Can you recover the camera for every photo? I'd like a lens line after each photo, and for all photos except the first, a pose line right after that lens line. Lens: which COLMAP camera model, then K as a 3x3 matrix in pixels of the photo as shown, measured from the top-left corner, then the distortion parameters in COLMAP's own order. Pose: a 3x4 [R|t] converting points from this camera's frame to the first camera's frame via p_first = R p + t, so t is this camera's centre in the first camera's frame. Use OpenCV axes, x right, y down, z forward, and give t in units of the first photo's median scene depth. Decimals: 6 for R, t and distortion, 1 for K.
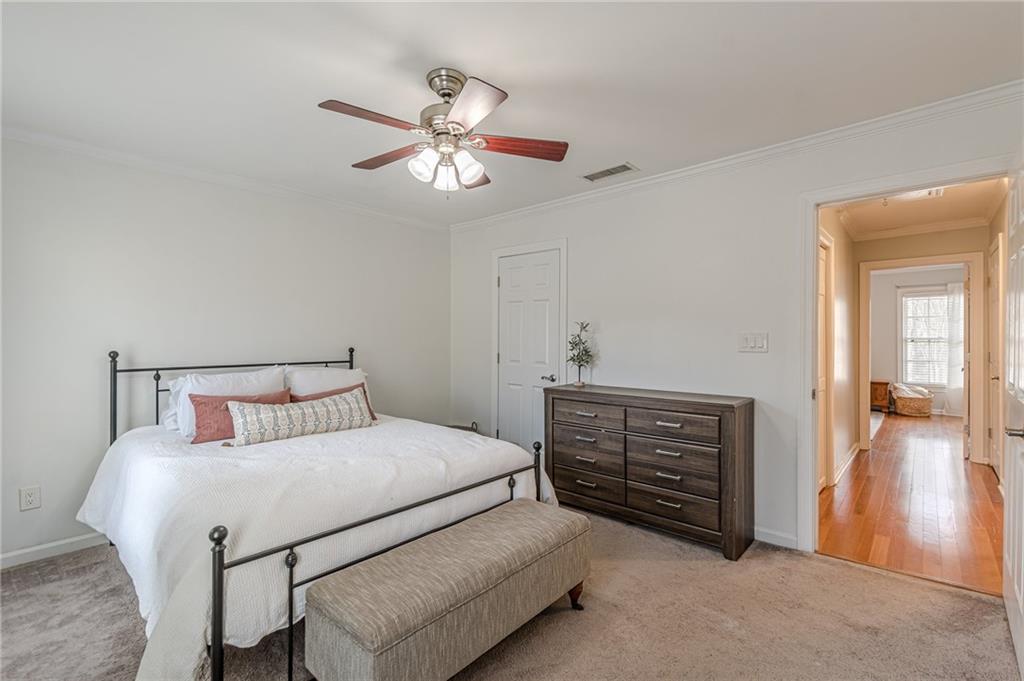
lens RADIAL K [[458.0, 0, 513.9], [0, 458.0, 337.1], [0, 0, 1]] dist [0.013163, -0.006890]
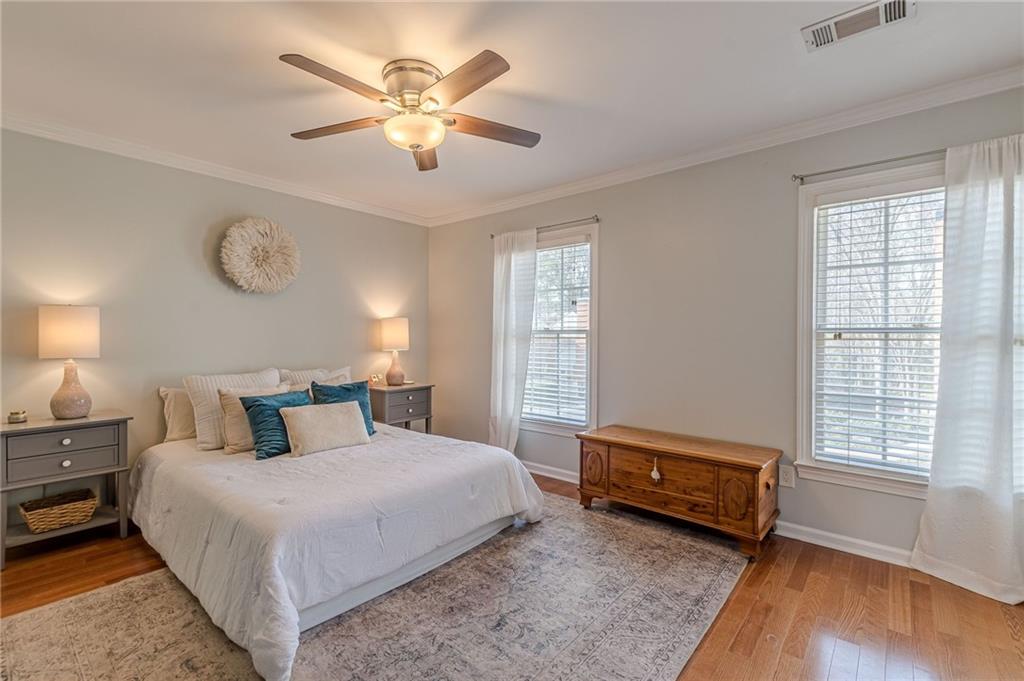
lens RADIAL K [[458.0, 0, 512.8], [0, 458.0, 347.4], [0, 0, 1]] dist [0.013163, -0.006890]
pose [[0.999824, 0.017096, 0.007731, 1.076039], [-0.017249, 0.999647, 0.020222, 0.023976], [-0.007383, -0.020352, 0.999766, 1.142001]]
